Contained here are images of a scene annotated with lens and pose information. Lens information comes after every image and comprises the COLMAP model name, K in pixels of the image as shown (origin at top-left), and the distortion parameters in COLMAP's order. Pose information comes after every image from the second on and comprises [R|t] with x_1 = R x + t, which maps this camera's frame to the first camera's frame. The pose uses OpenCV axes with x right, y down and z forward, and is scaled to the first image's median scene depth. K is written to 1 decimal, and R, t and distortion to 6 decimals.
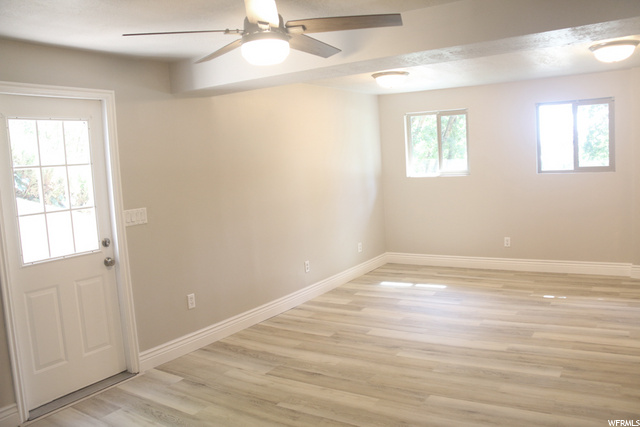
lens RADIAL K [[529.7, 0, 320.0], [0, 529.7, 213.5], [0, 0, 1]] dist [-0.086522, 0.018905]
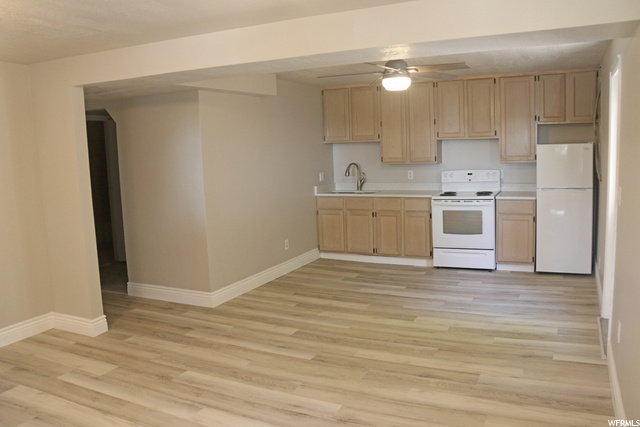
lens RADIAL K [[529.7, 0, 320.0], [0, 529.7, 213.5], [0, 0, 1]] dist [-0.086522, 0.018905]
pose [[-0.989467, 0.102358, -0.102360, 0.248956], [0.076057, 0.969252, 0.234023, -0.213510], [0.123166, 0.223772, -0.966828, 1.853281]]
